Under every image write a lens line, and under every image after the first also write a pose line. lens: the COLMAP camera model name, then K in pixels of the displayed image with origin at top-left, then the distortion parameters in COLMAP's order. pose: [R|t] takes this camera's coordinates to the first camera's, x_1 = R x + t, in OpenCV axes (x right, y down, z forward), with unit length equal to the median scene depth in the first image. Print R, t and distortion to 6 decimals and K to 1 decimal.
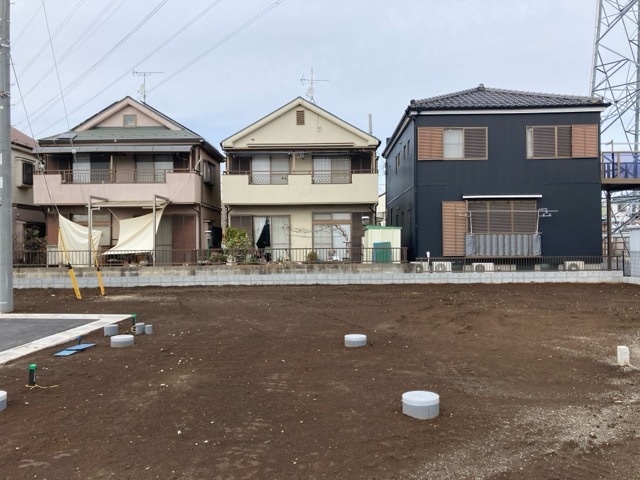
lens RADIAL K [[522.5, 0, 318.8], [0, 522.5, 237.7], [0, 0, 1]] dist [0.067699, -0.111865]
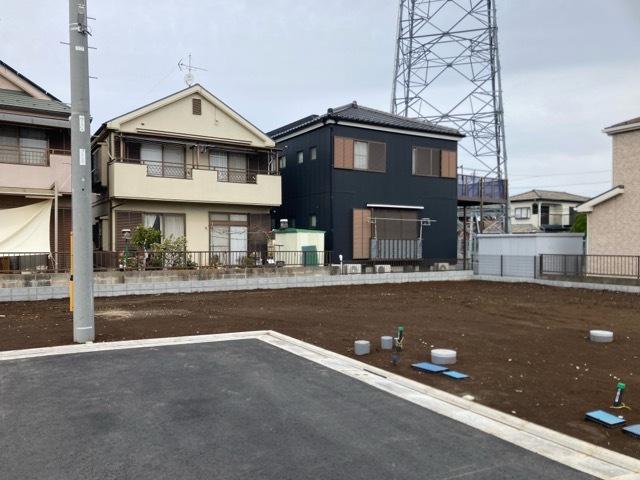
lens RADIAL K [[525.3, 0, 318.4], [0, 525.3, 244.6], [0, 0, 1]] dist [0.029927, -0.003760]
pose [[0.850138, 0.012615, 0.526409, -0.383936], [-0.017977, 0.999826, 0.005072, 0.001477], [-0.526253, -0.013775, 0.850217, 0.124058]]
